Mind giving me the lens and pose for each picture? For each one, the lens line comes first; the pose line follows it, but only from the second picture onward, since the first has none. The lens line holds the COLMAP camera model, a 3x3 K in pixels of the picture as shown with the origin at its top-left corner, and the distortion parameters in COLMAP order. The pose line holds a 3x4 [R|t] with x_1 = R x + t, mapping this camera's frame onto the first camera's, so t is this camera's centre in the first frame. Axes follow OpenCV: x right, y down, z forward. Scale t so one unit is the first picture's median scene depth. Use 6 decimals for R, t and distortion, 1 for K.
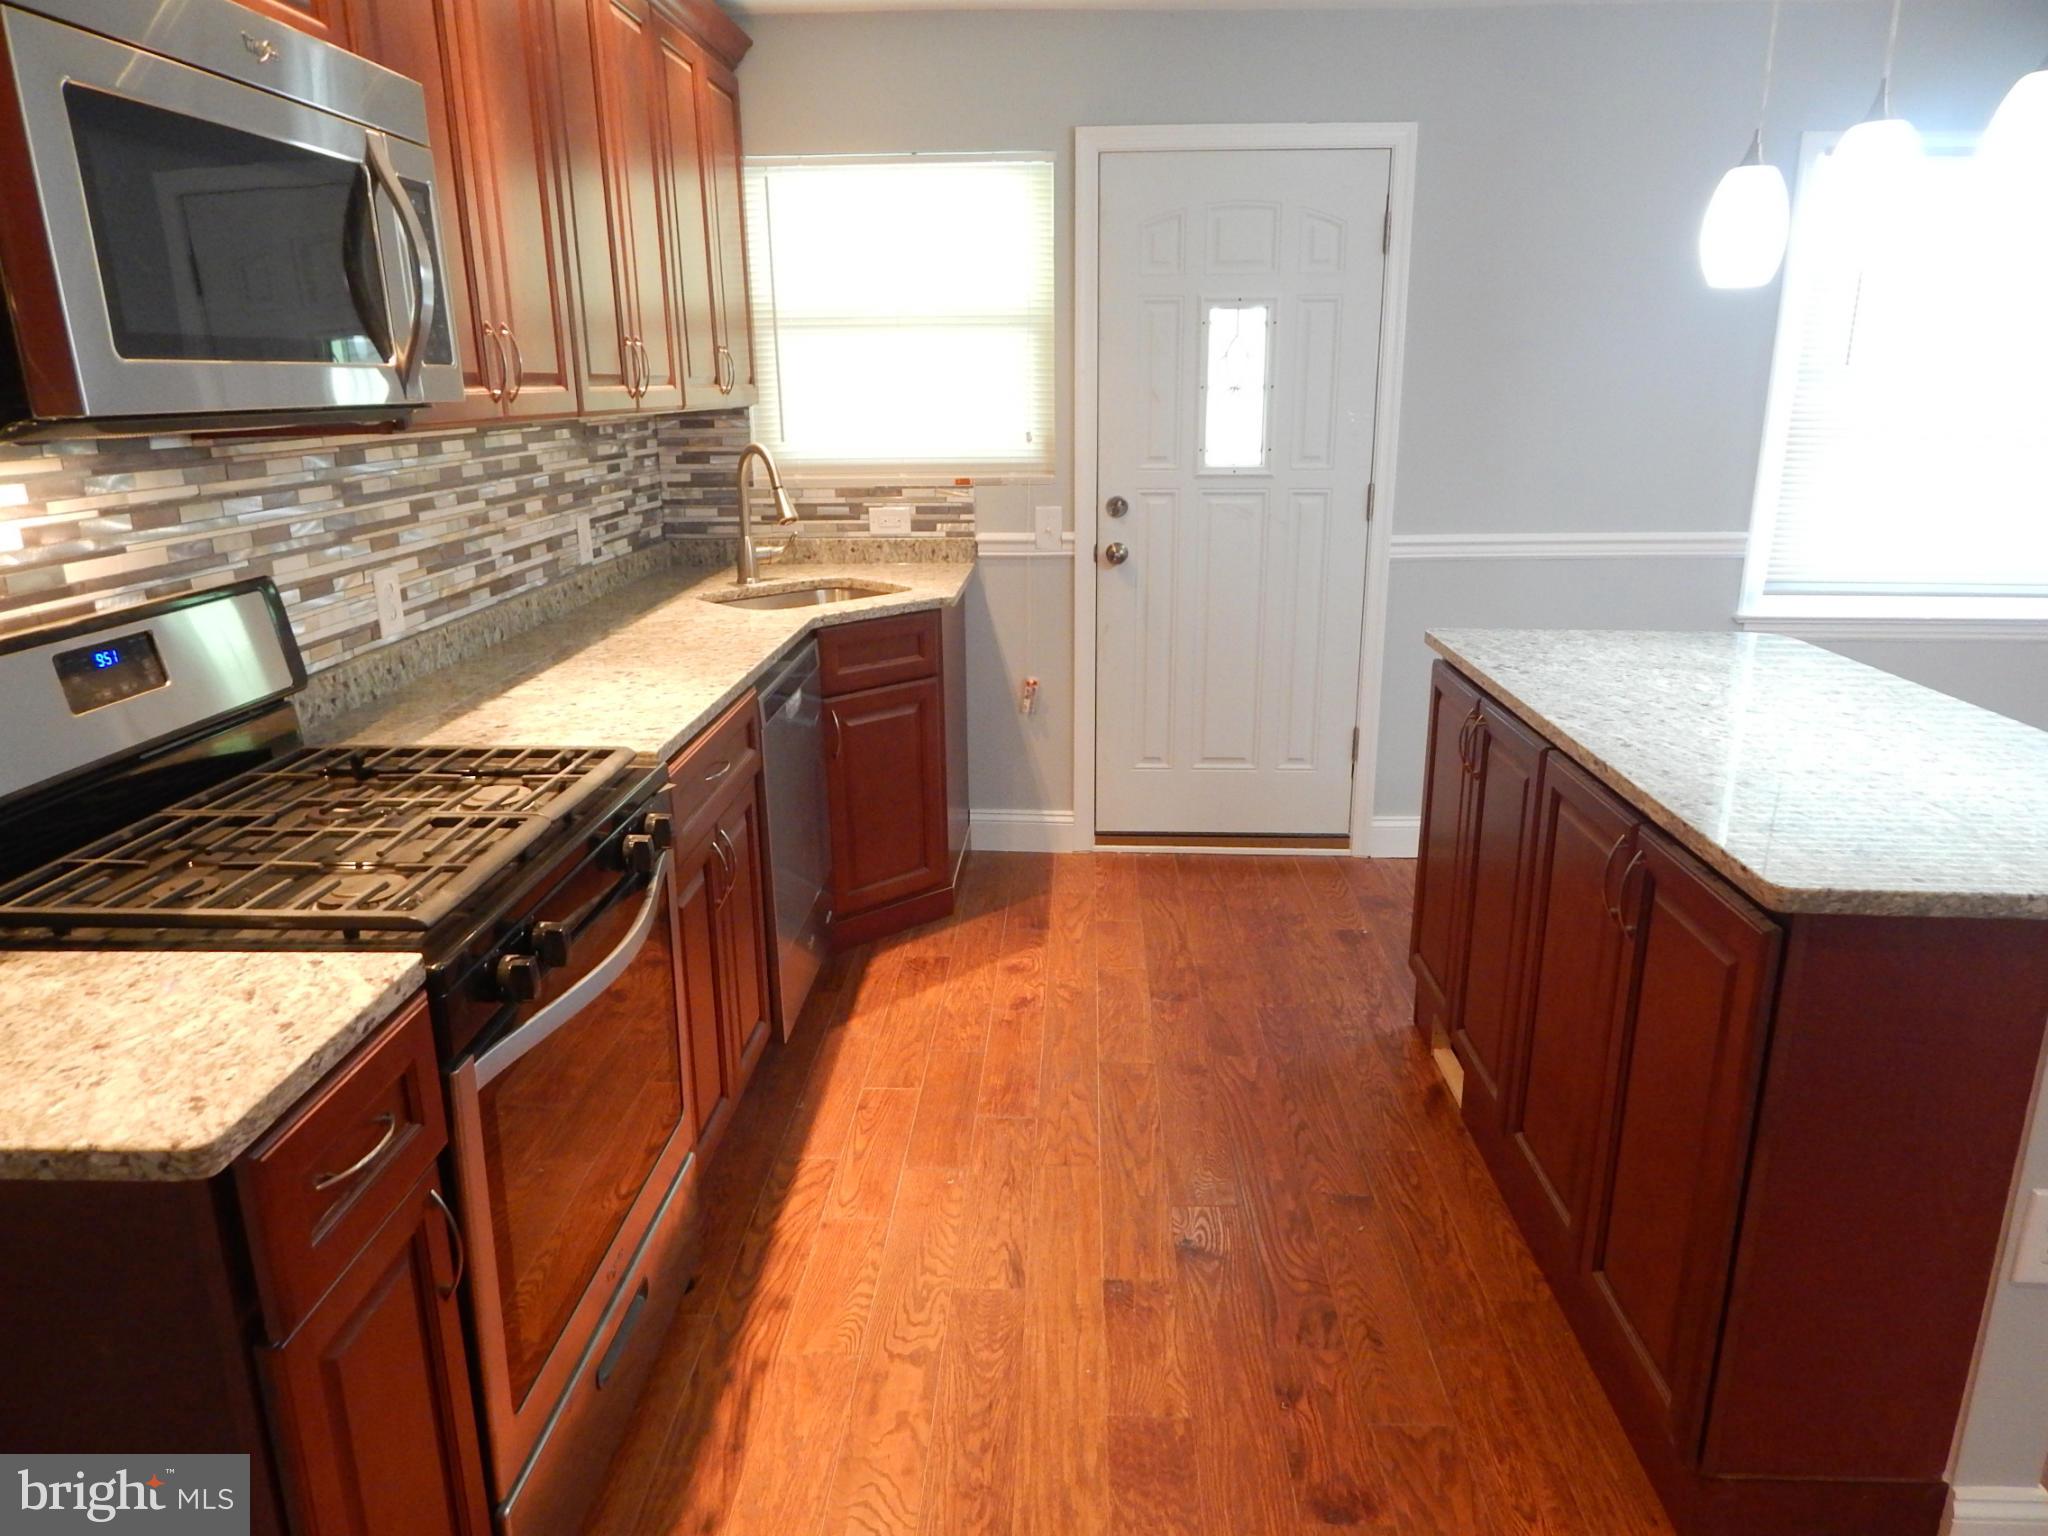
lens RADIAL K [[1357.7, 0, 1037.5], [0, 1357.7, 749.3], [0, 0, 1]] dist [0.005472, -0.011534]
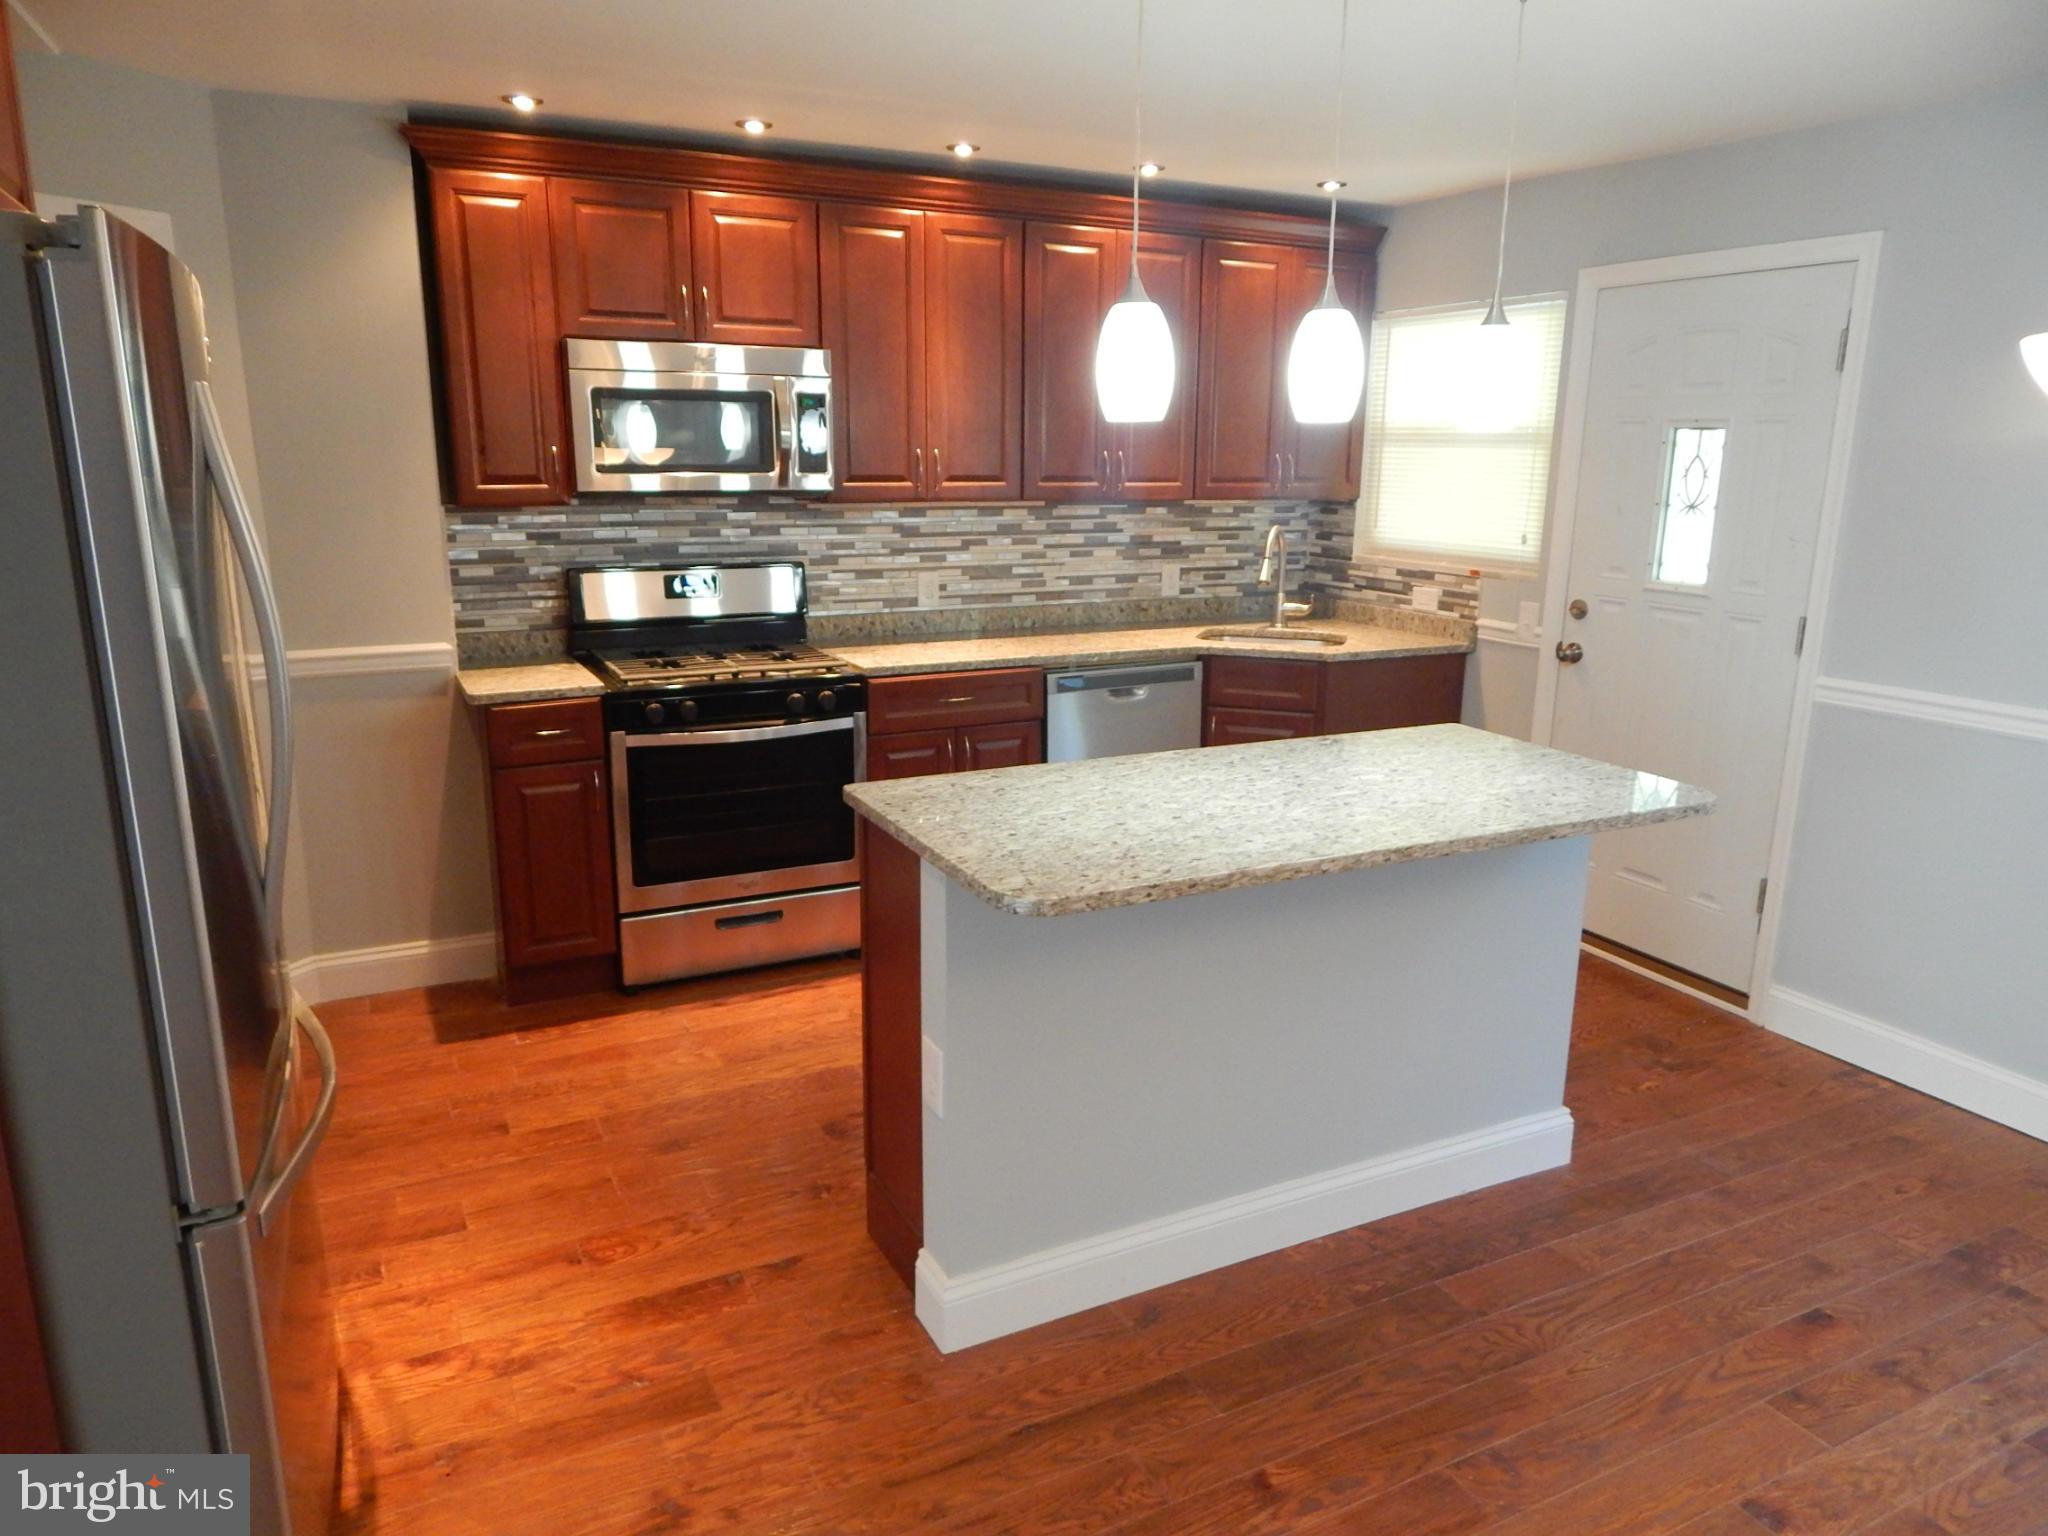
lens RADIAL K [[1357.7, 0, 1027.7], [0, 1357.7, 752.6], [0, 0, 1]] dist [0.005472, -0.011534]
pose [[0.489059, 0.208316, -0.847010, 0.906934], [-0.247906, 0.964213, 0.094001, -0.073171], [0.836279, 0.164007, 0.523200, 0.110576]]
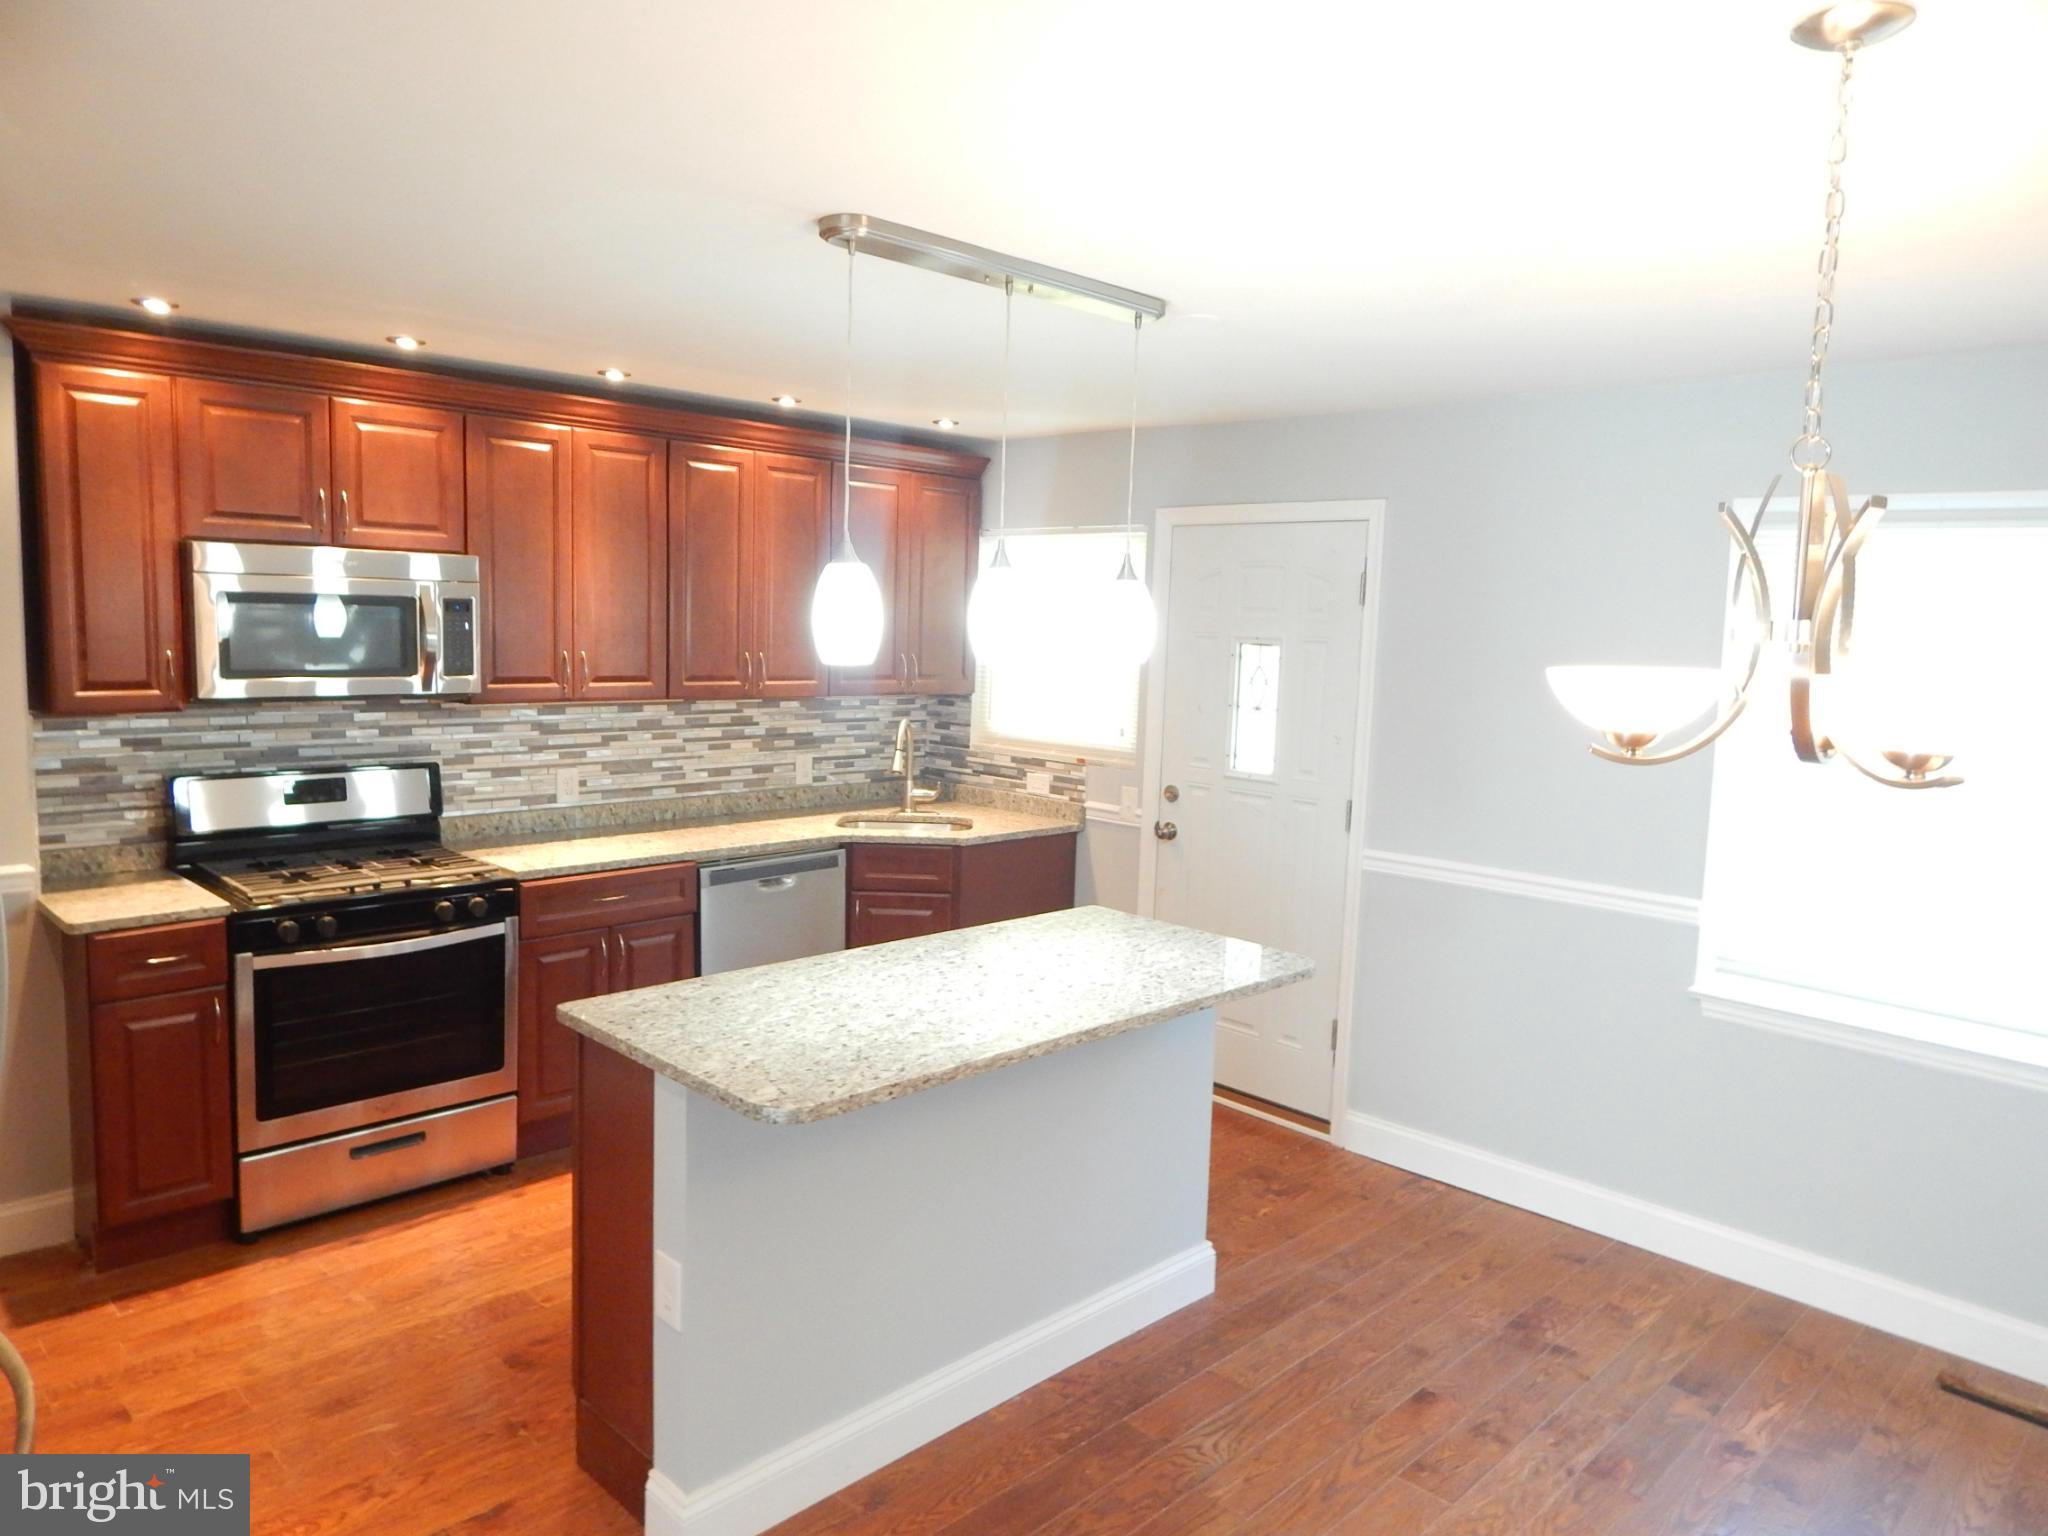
lens RADIAL K [[1357.7, 0, 1032.6], [0, 1357.7, 746.5], [0, 0, 1]] dist [0.005472, -0.011534]
pose [[0.737736, 0.097389, -0.668028, 0.918690], [-0.216310, 0.971469, -0.097256, -0.084729], [0.639496, 0.216250, 0.737753, -0.002544]]
